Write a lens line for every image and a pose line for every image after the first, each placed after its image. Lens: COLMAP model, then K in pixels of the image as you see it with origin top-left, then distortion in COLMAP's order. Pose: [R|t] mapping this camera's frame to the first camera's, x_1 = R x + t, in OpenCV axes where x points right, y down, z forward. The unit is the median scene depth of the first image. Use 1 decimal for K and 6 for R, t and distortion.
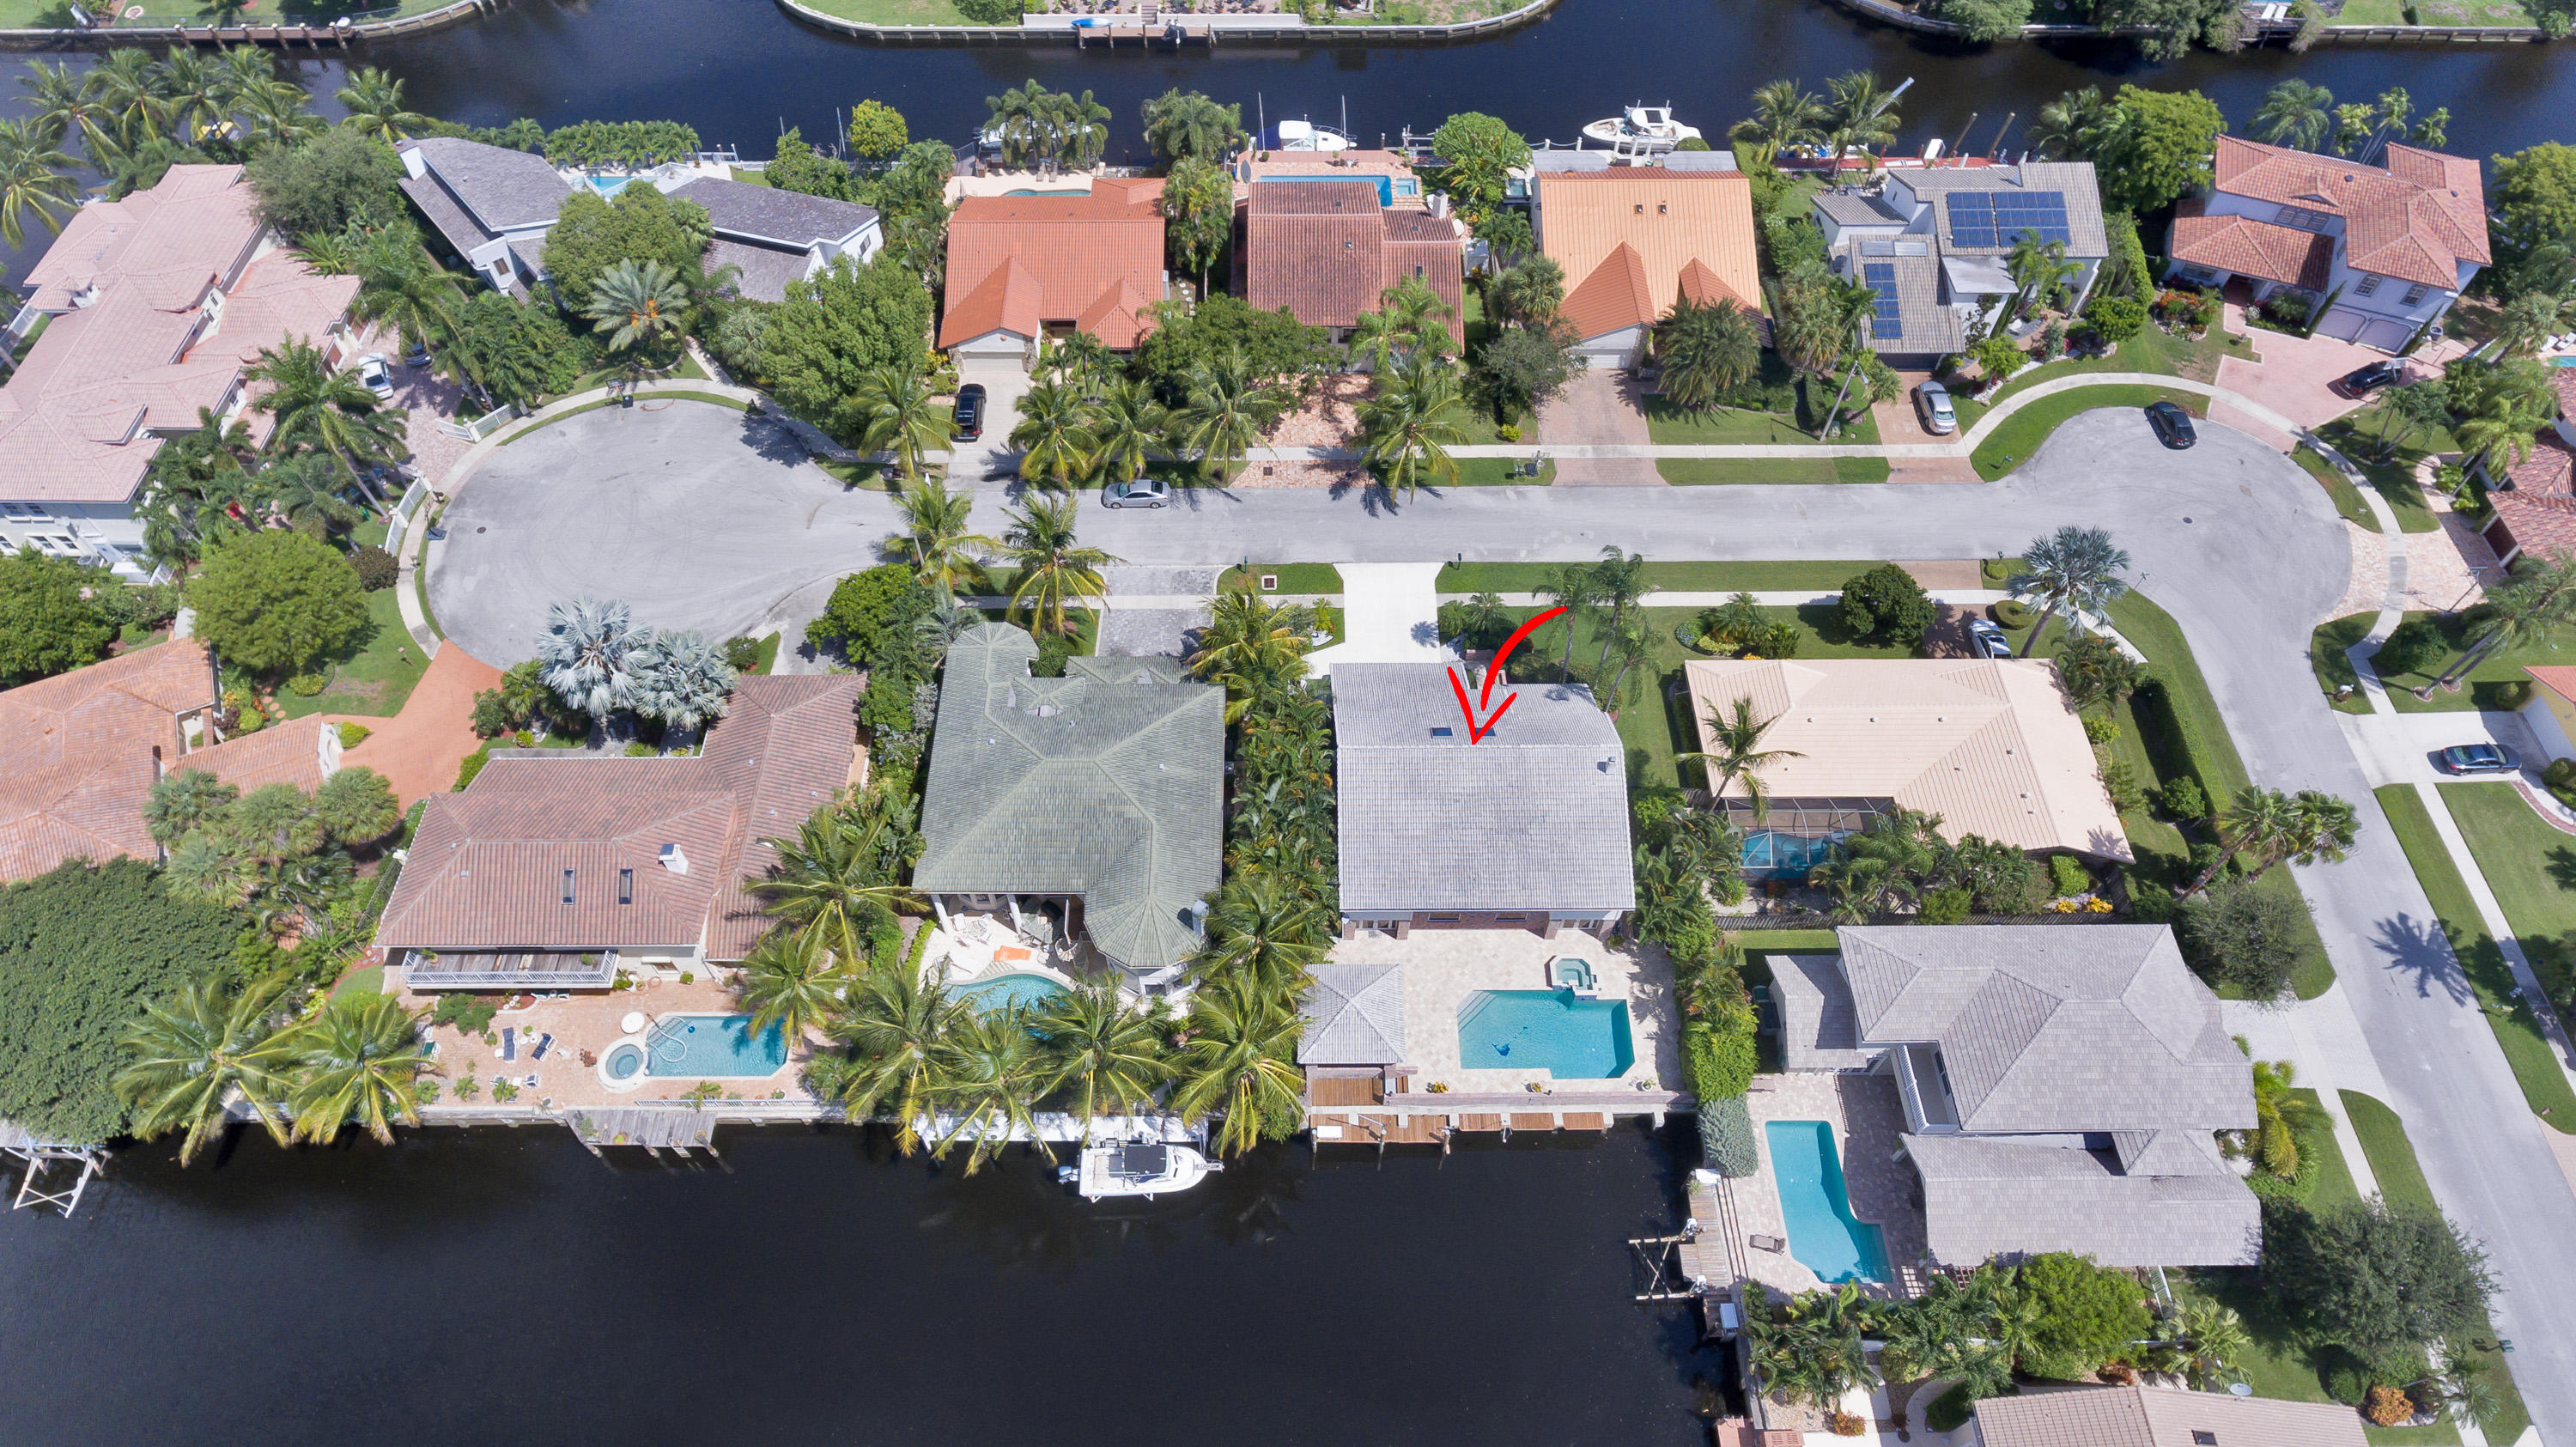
lens RADIAL K [[1510.2, 0, 1291.8], [0, 1510.2, 724.7], [0, 0, 1]] dist [0.001550, -0.004811]
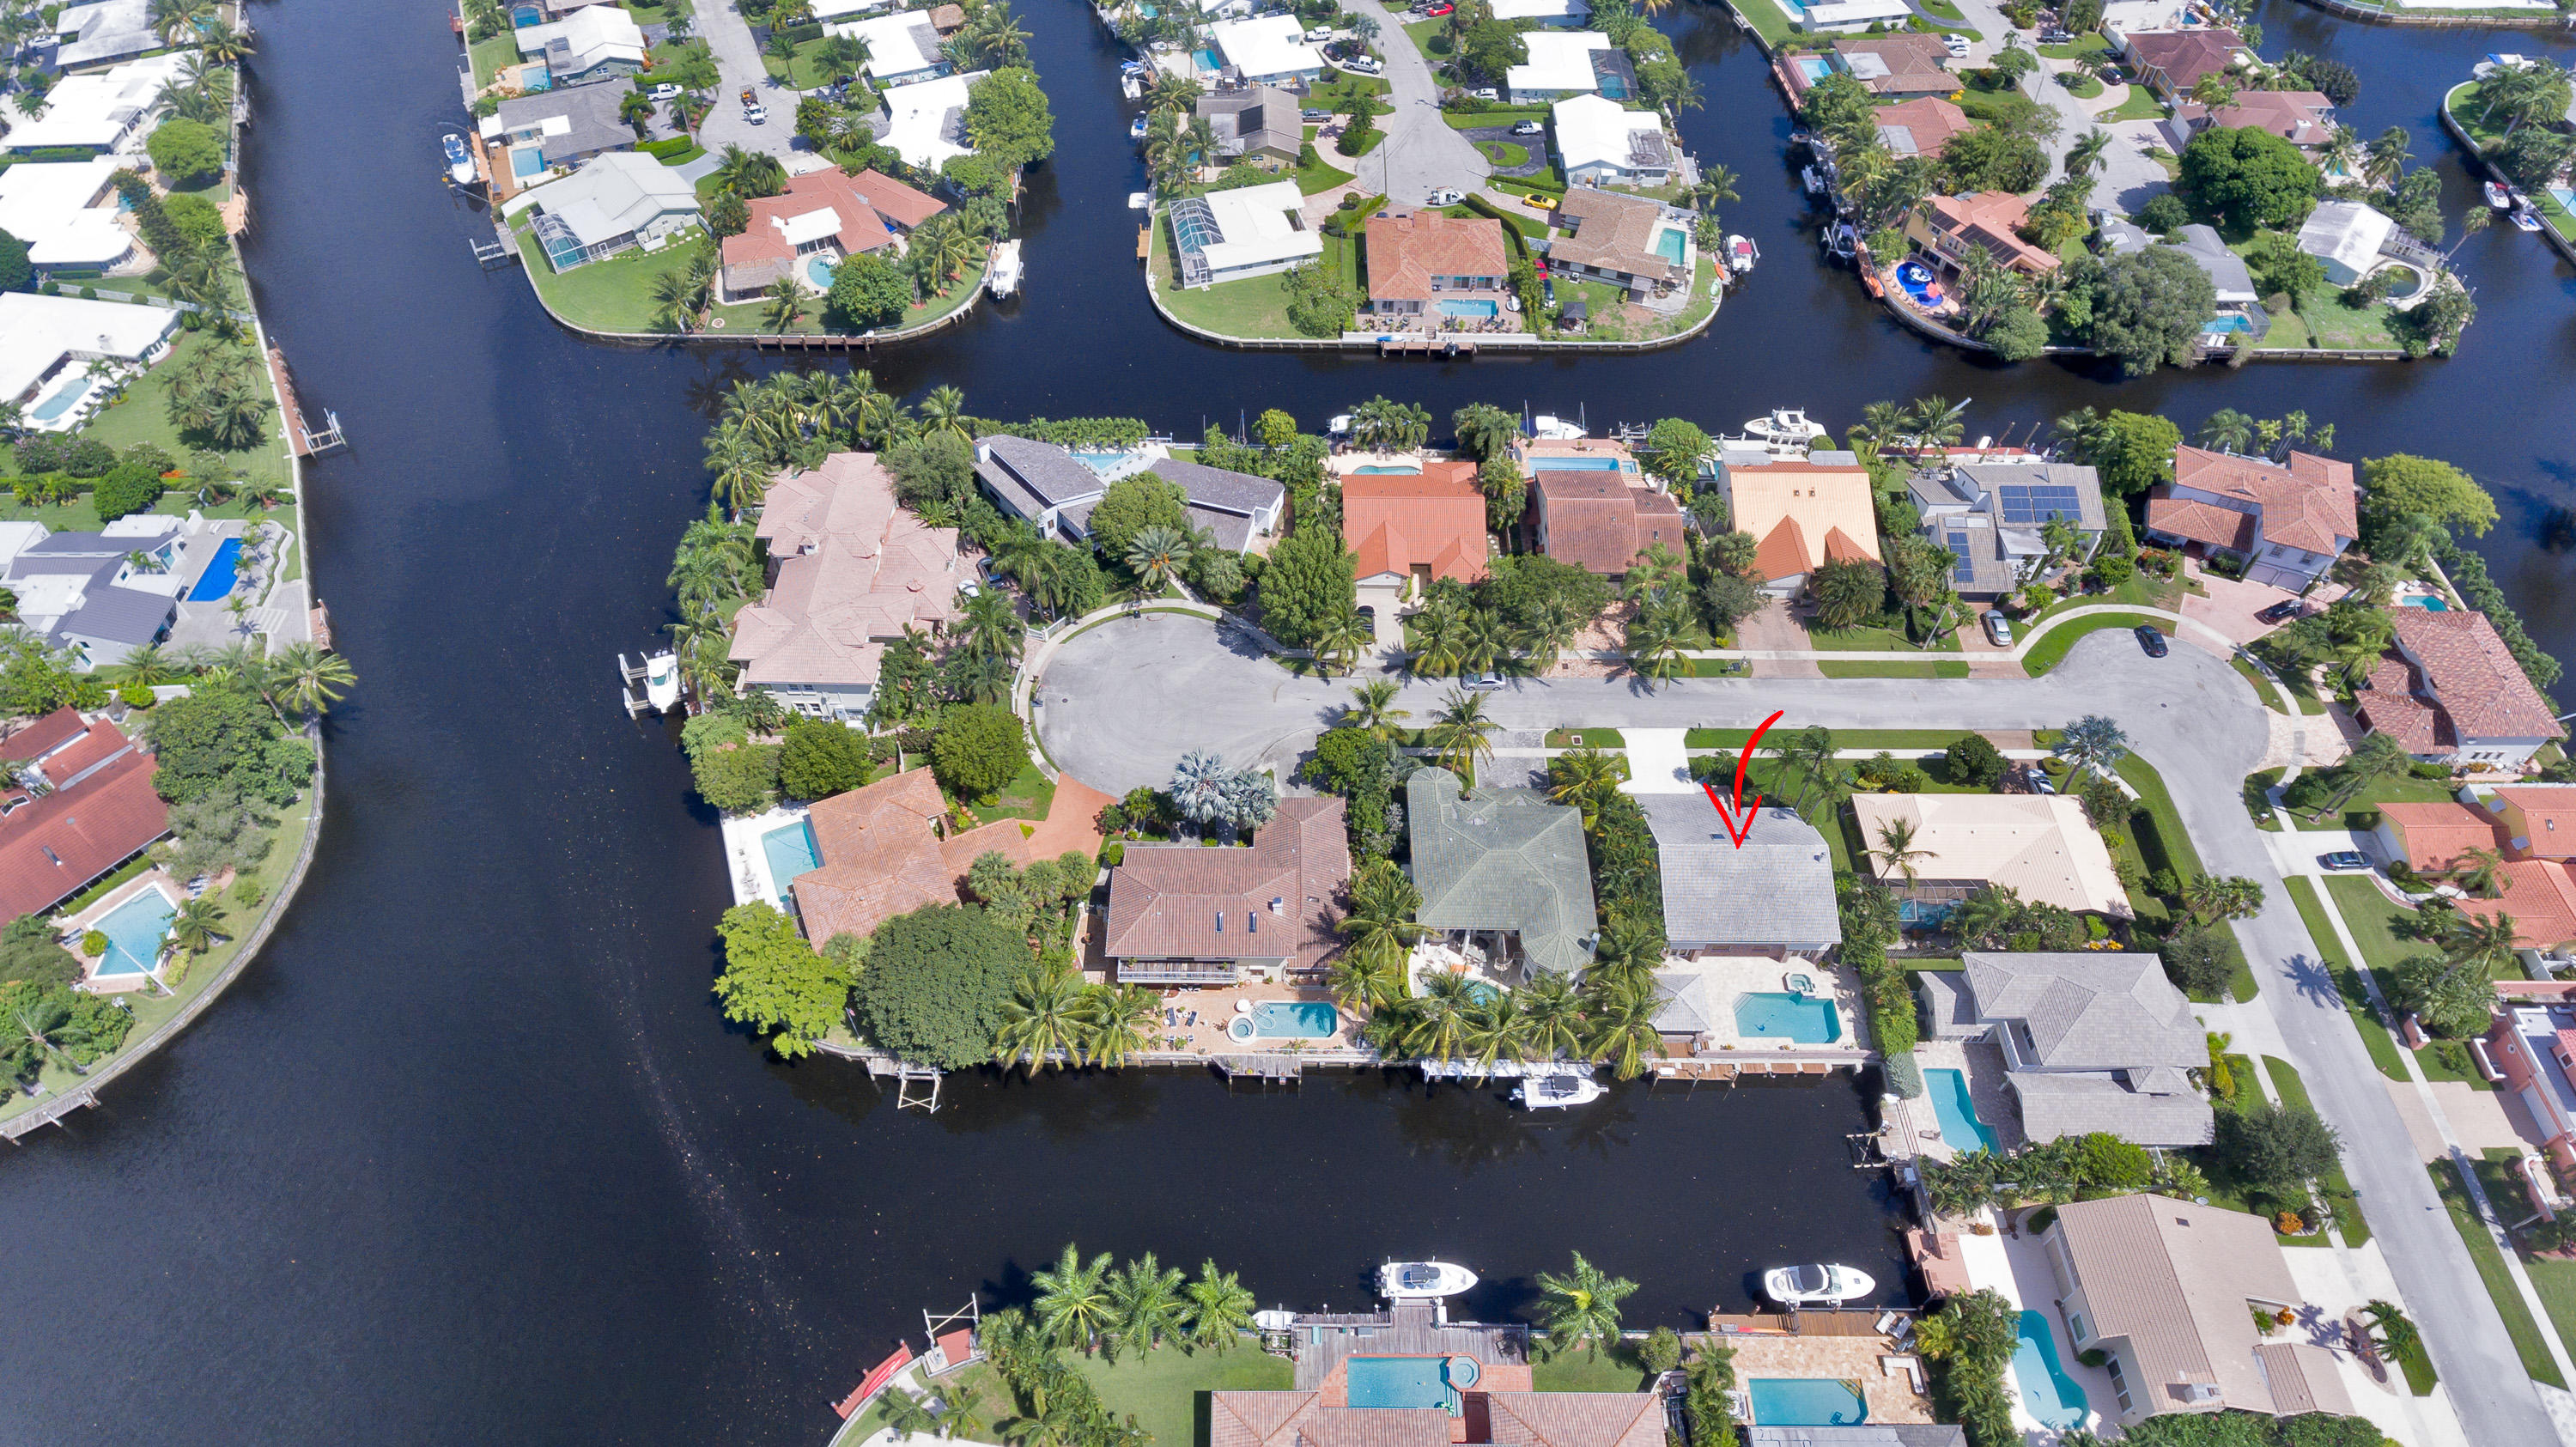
lens RADIAL K [[1510.2, 0, 1288.5], [0, 1510.2, 729.6], [0, 0, 1]] dist [0.001550, -0.004811]
pose [[0.999947, 0.010290, 0.000858, -0.341865], [-0.010207, 0.997608, -0.068366, 0.005183], [-0.001560, 0.068354, 0.997660, -0.606849]]
